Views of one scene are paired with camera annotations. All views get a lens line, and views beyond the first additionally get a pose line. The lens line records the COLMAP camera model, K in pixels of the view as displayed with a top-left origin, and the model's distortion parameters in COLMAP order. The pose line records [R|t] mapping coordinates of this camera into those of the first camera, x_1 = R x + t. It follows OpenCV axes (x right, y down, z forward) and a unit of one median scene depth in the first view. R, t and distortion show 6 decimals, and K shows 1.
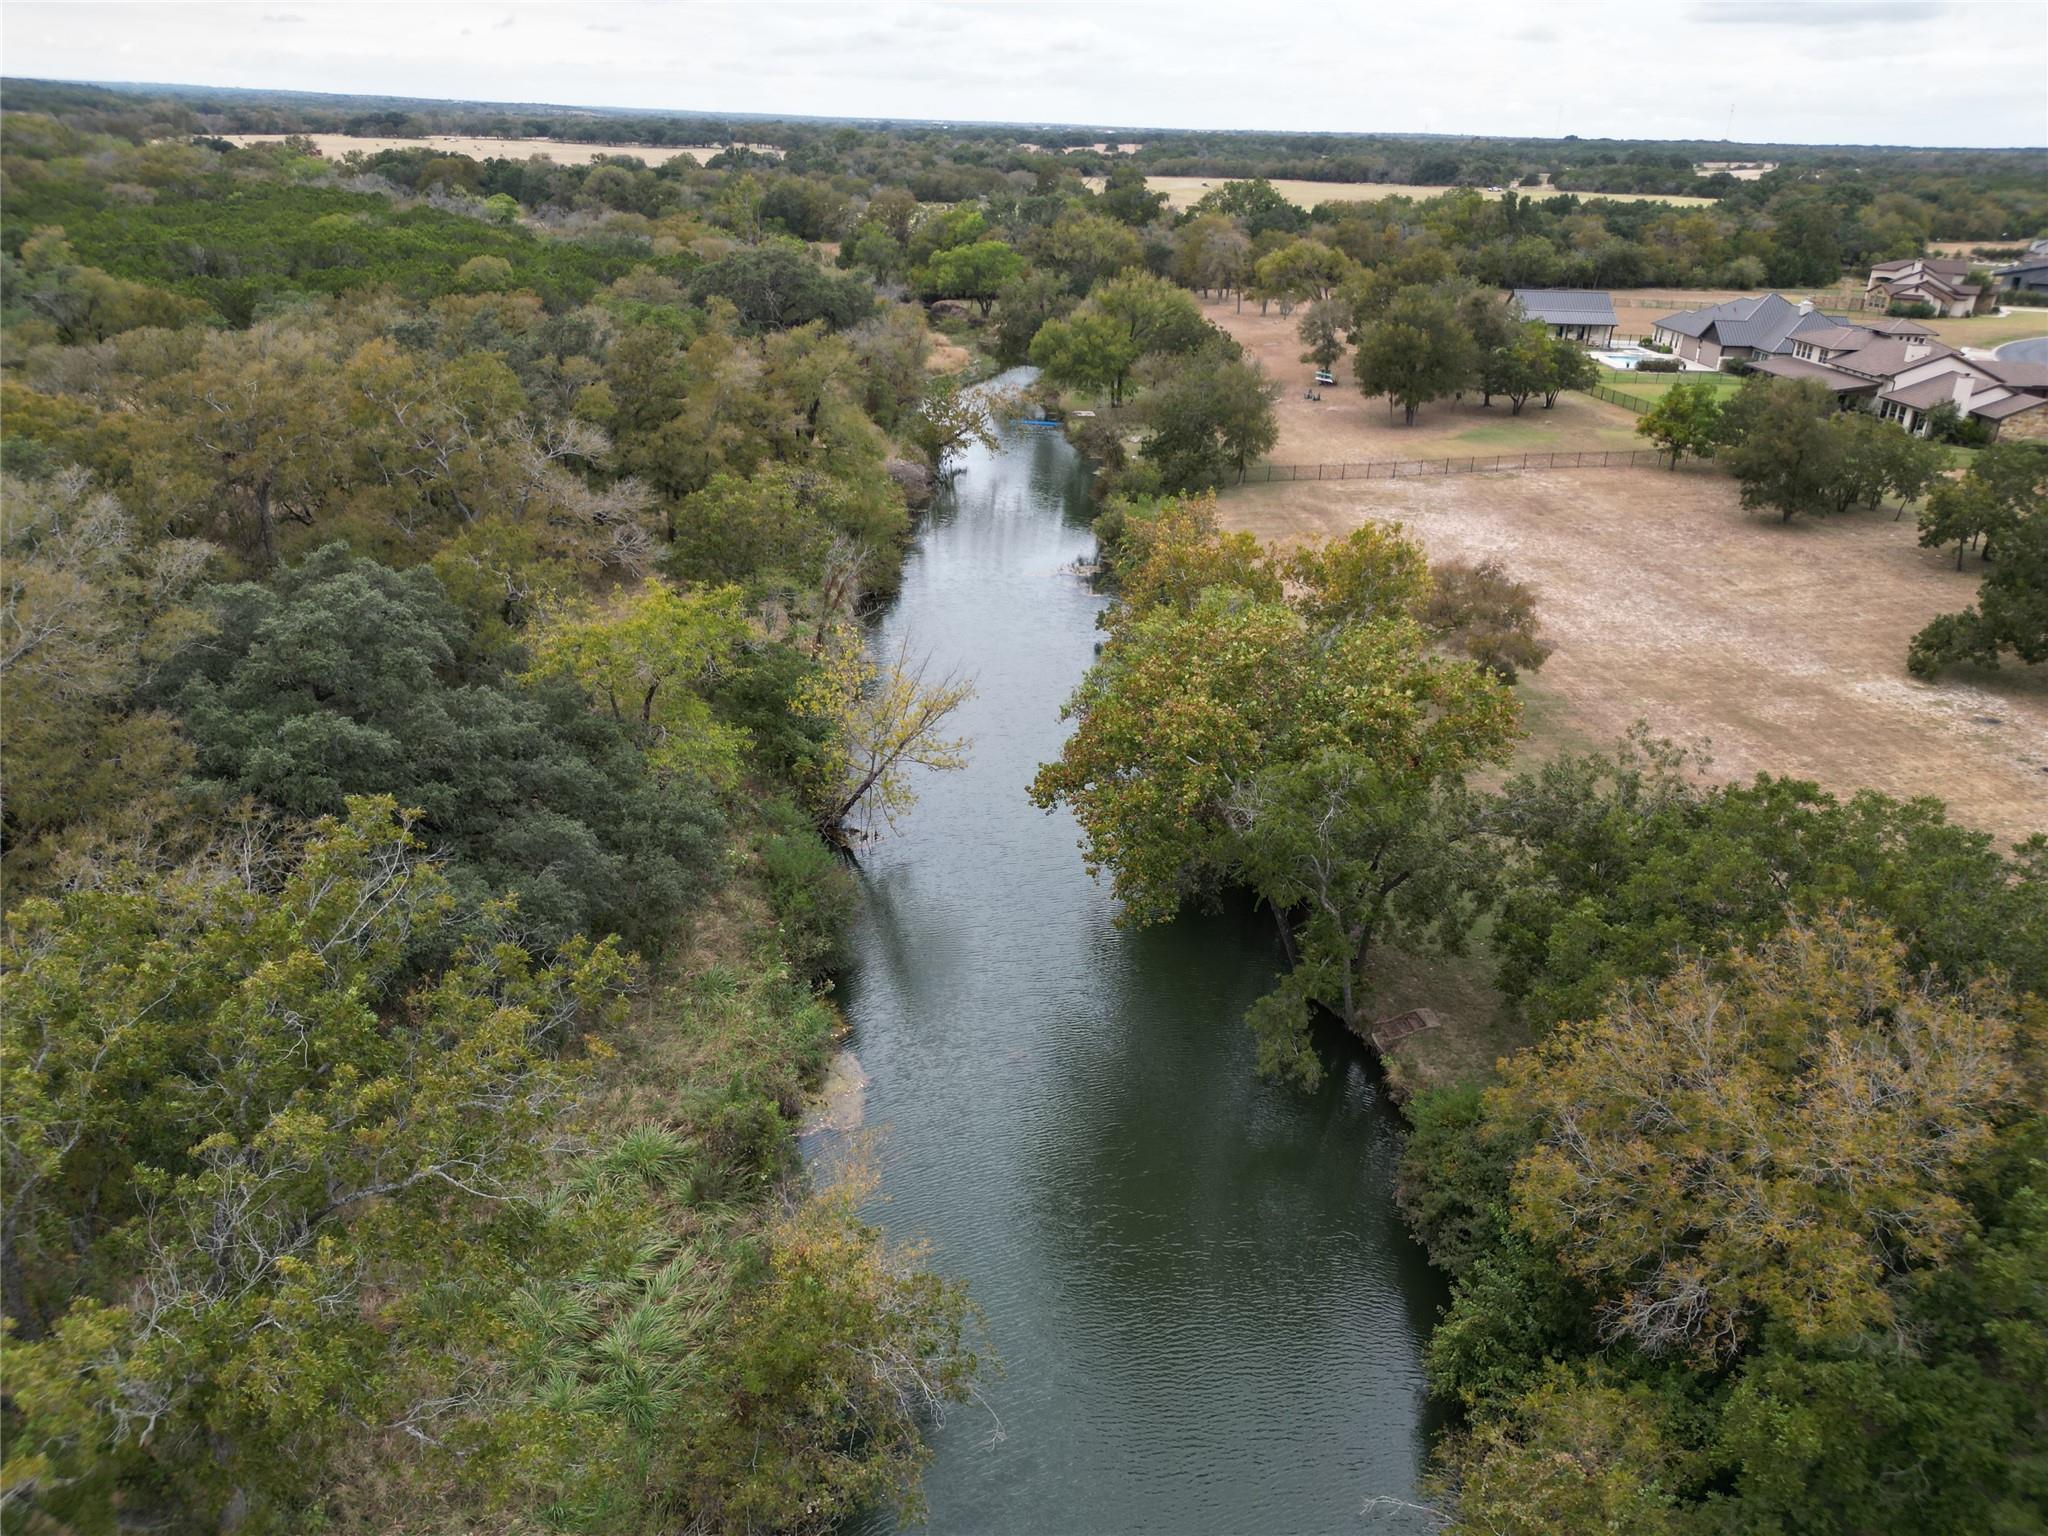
lens RADIAL K [[1433.3, 0, 1024.0], [0, 1433.3, 768.0], [0, 0, 1]] dist [0.069680, -0.066314]
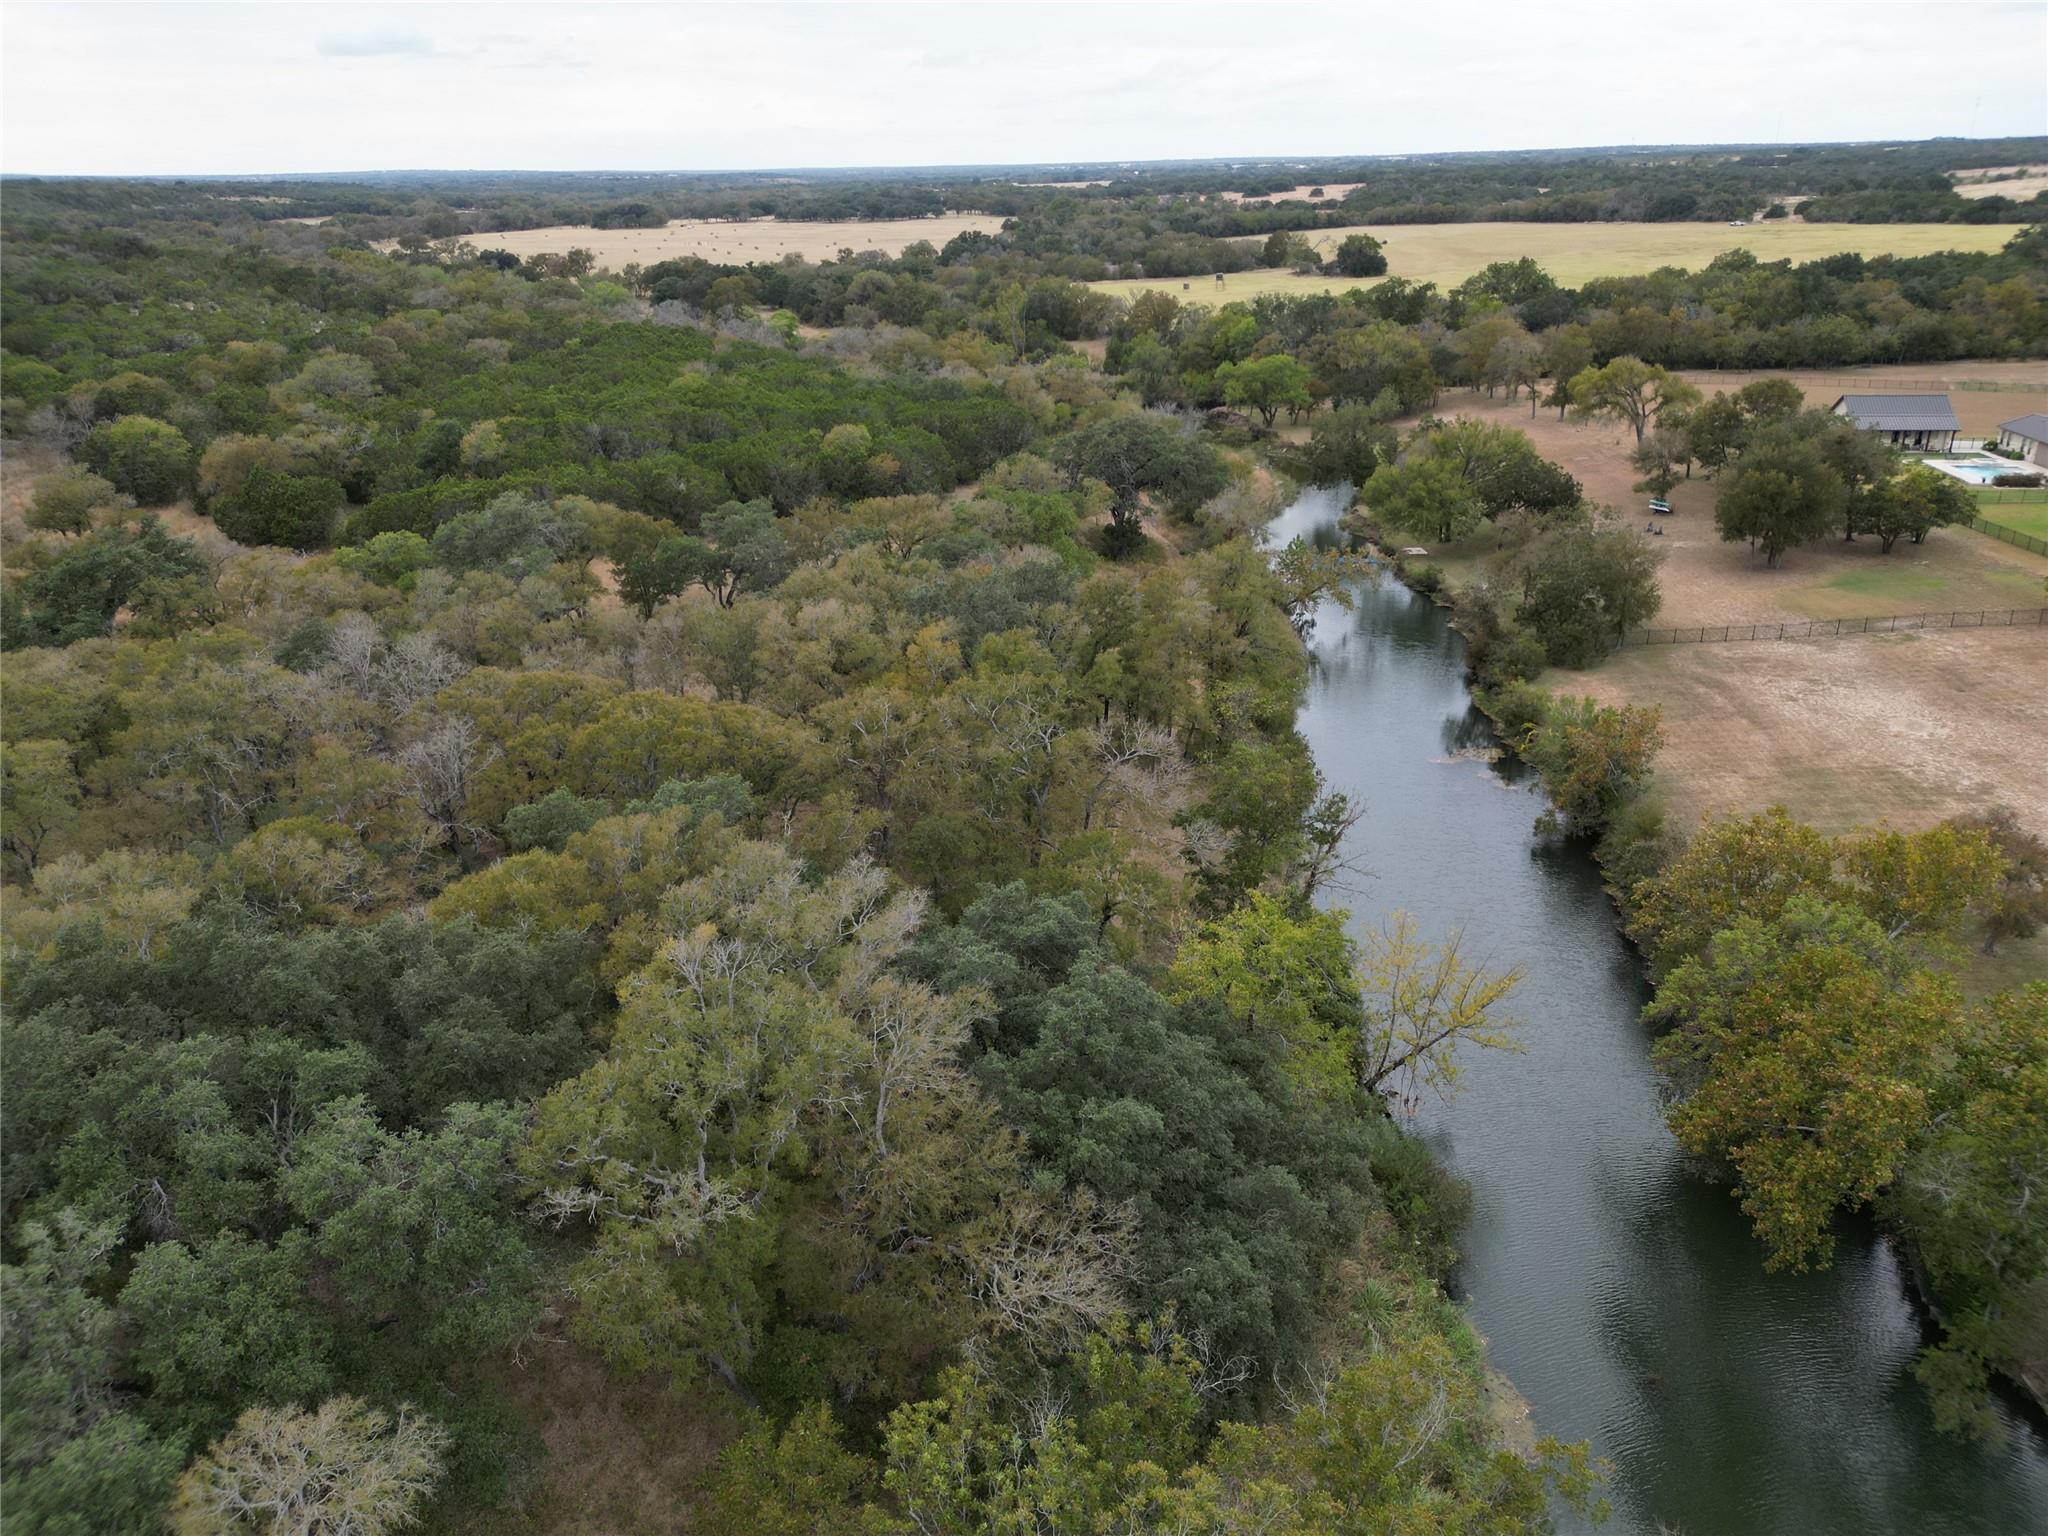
lens RADIAL K [[1433.3, 0, 1024.0], [0, 1433.3, 768.0], [0, 0, 1]] dist [0.069680, -0.066314]
pose [[0.991860, -0.004670, -0.127244, -0.104338], [0.001746, 0.999732, -0.023085, -0.071280], [0.127318, 0.022675, 0.991603, -0.043125]]
